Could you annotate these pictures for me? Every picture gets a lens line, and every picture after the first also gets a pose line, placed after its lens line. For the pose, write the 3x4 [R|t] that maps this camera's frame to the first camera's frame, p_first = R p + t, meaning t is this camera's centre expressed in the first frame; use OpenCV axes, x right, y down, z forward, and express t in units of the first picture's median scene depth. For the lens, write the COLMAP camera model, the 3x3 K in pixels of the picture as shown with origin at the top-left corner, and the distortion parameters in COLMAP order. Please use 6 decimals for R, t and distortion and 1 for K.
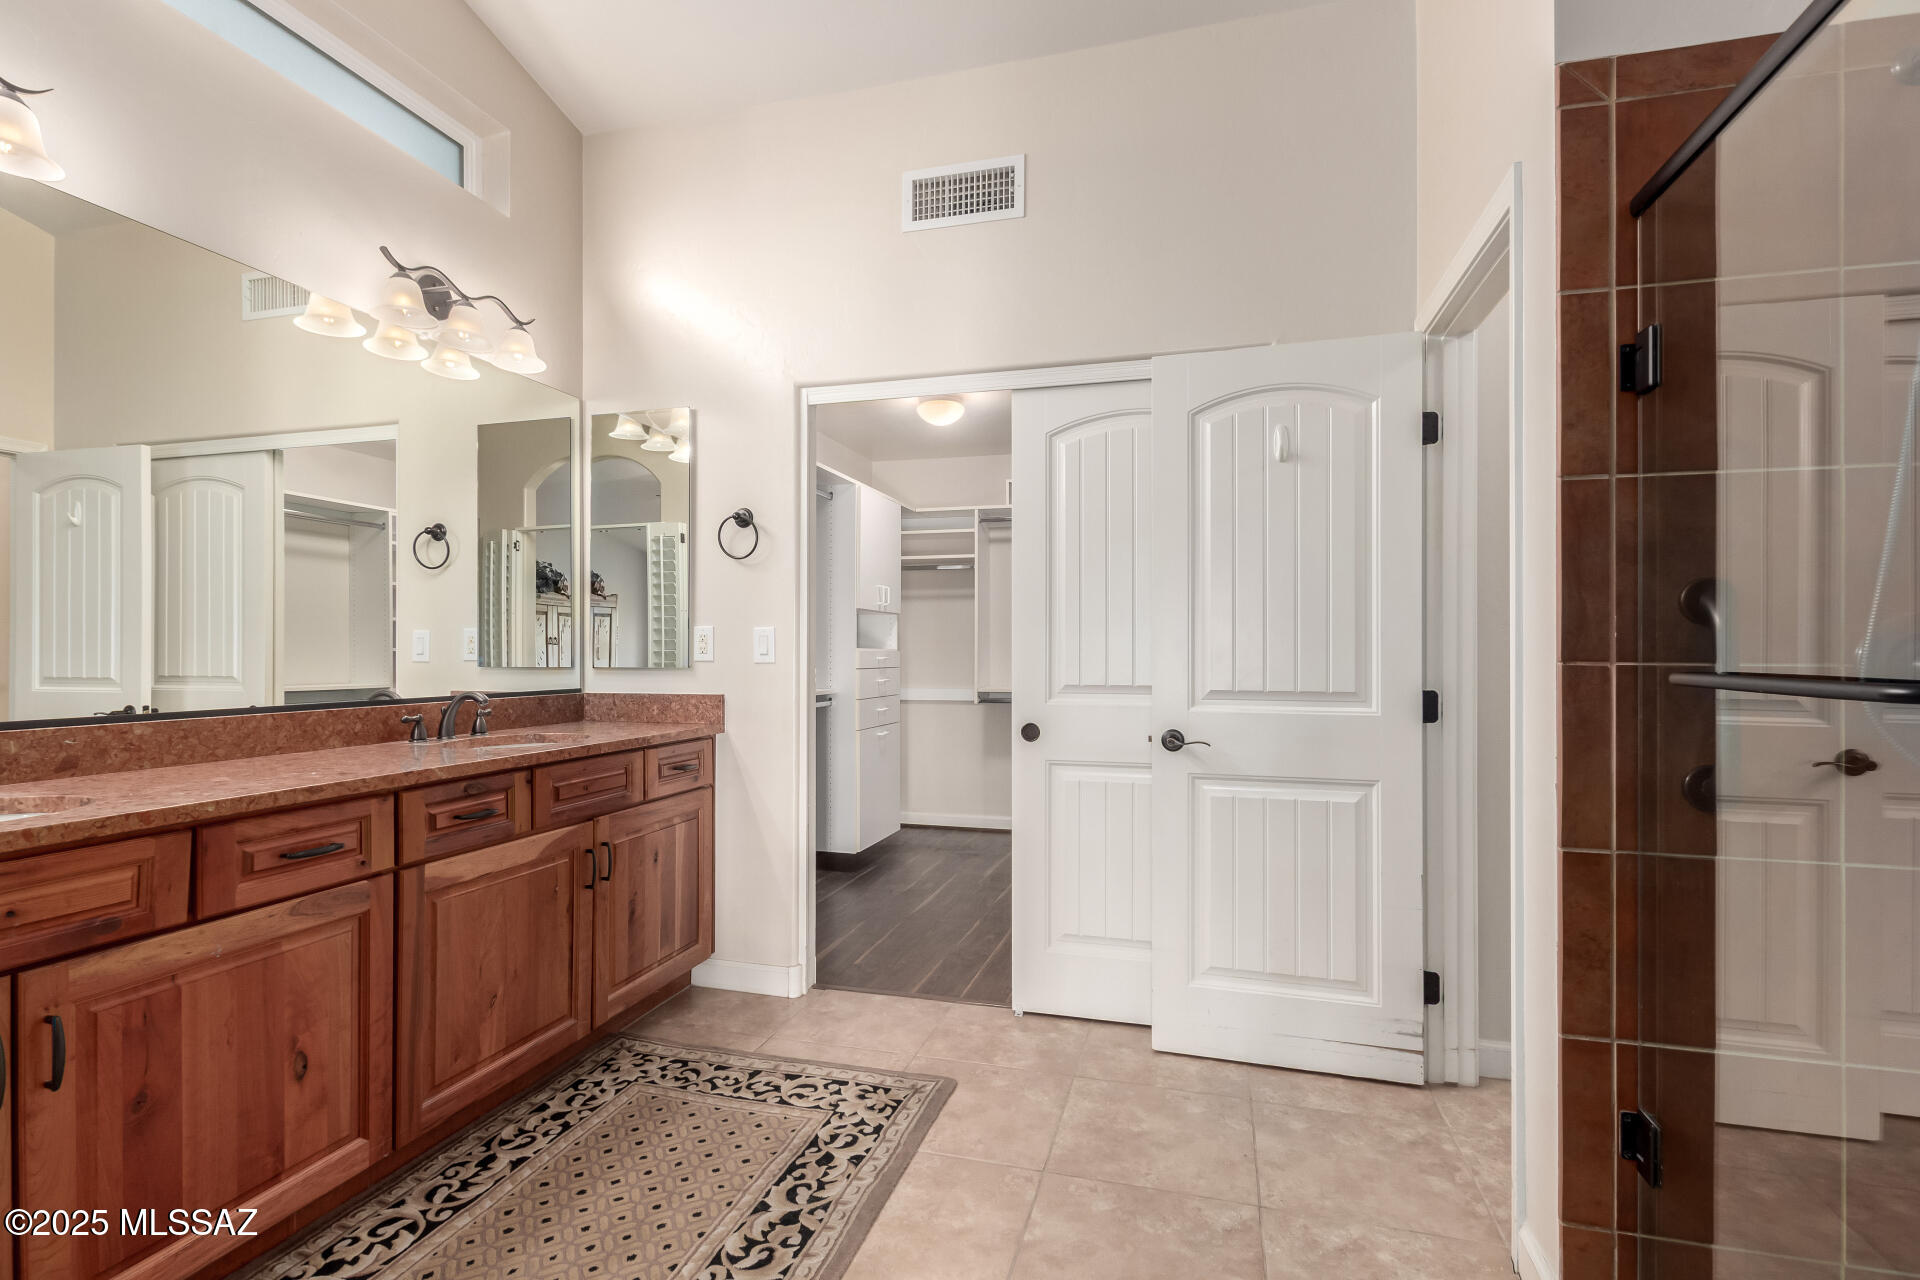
lens RADIAL K [[885.3, 0, 963.5], [0, 885.3, 645.7], [0, 0, 1]] dist [0.004645, -0.001146]
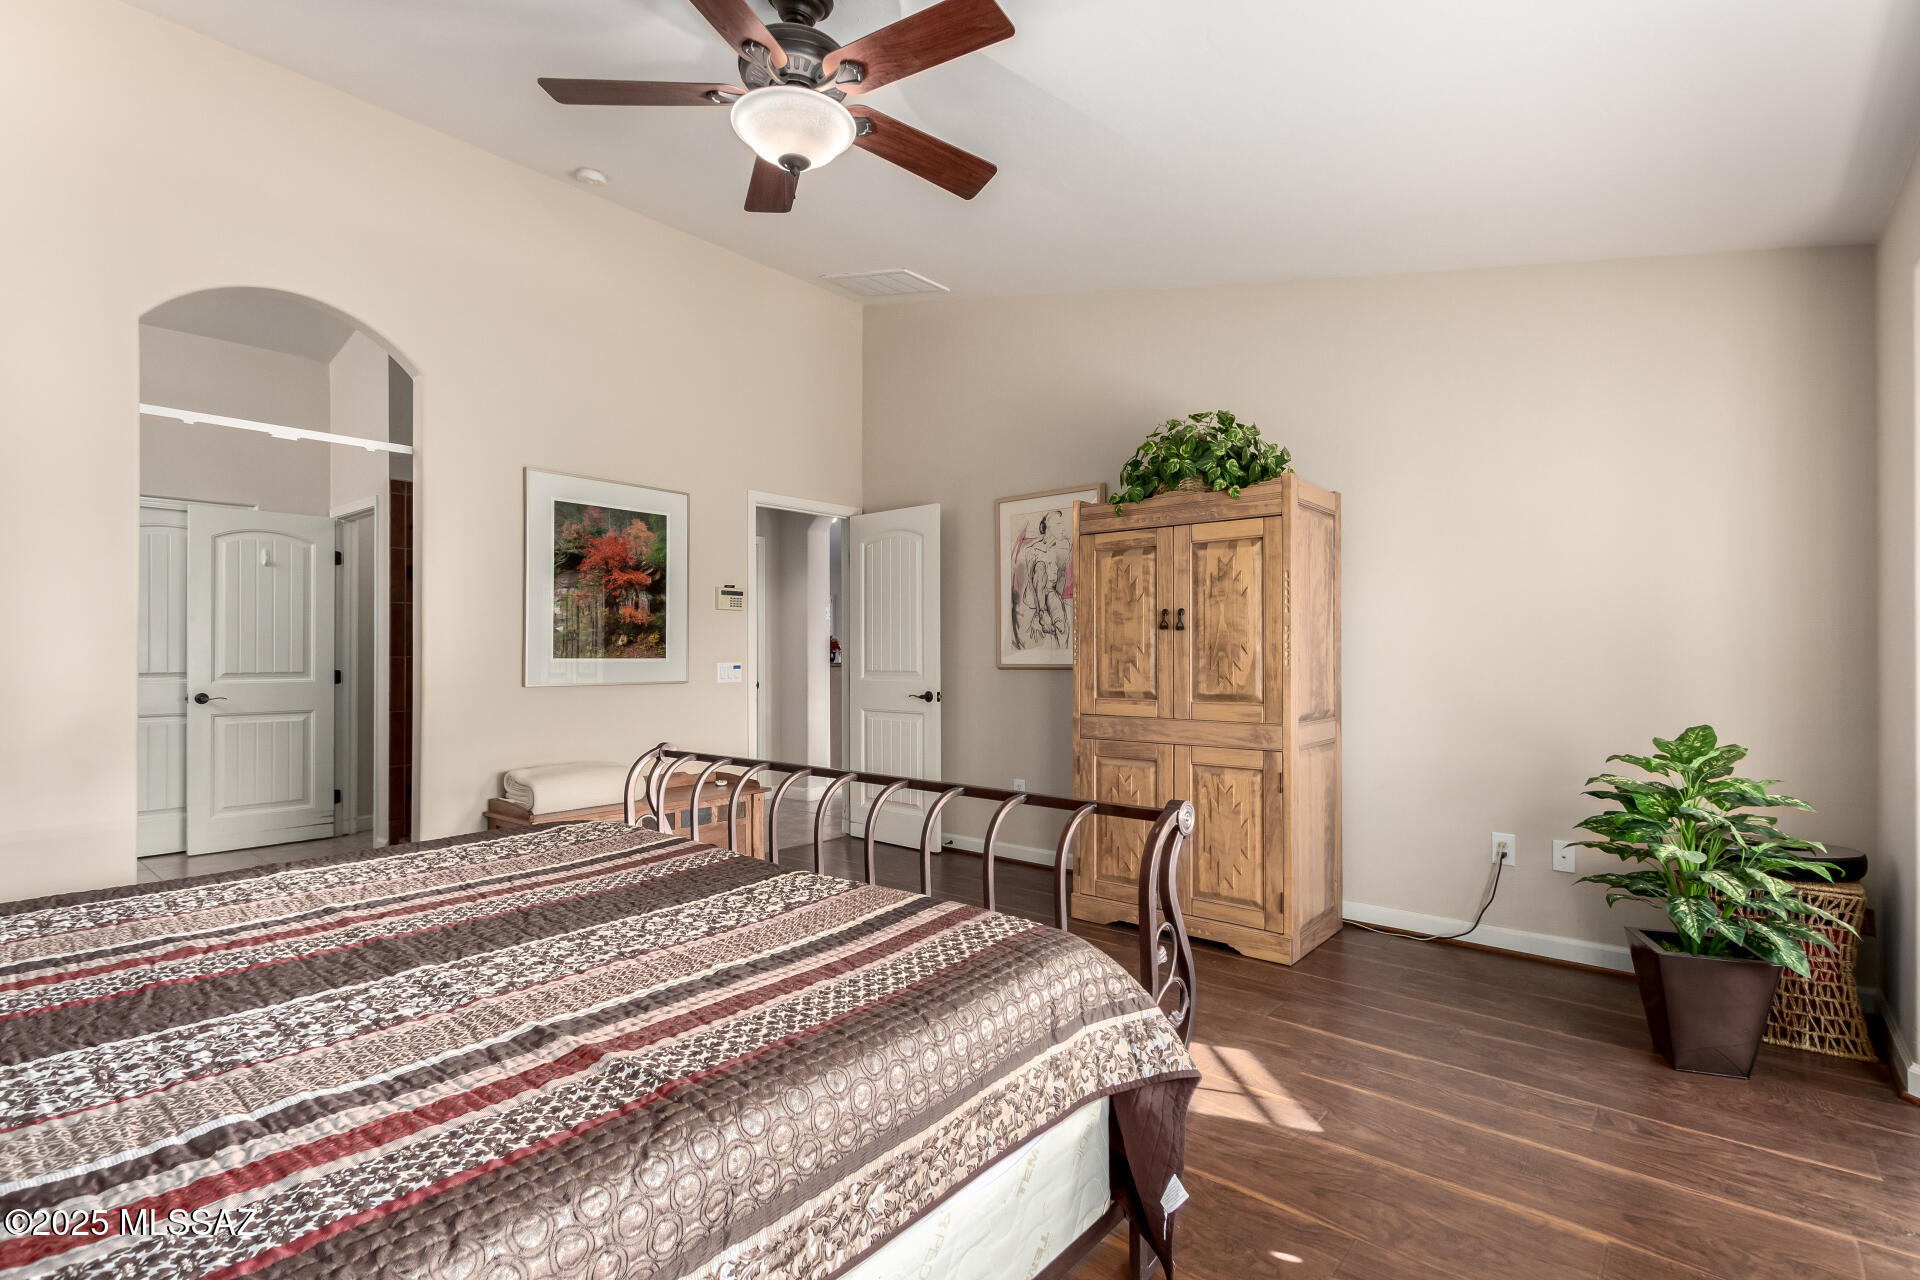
lens RADIAL K [[885.3, 0, 963.5], [0, 885.3, 645.7], [0, 0, 1]] dist [0.004645, -0.001146]
pose [[0.401003, 0.005662, 0.916059, -0.964401], [-0.006596, 0.999973, -0.003294, -0.017862], [-0.916053, -0.004721, 0.401030, -1.465738]]
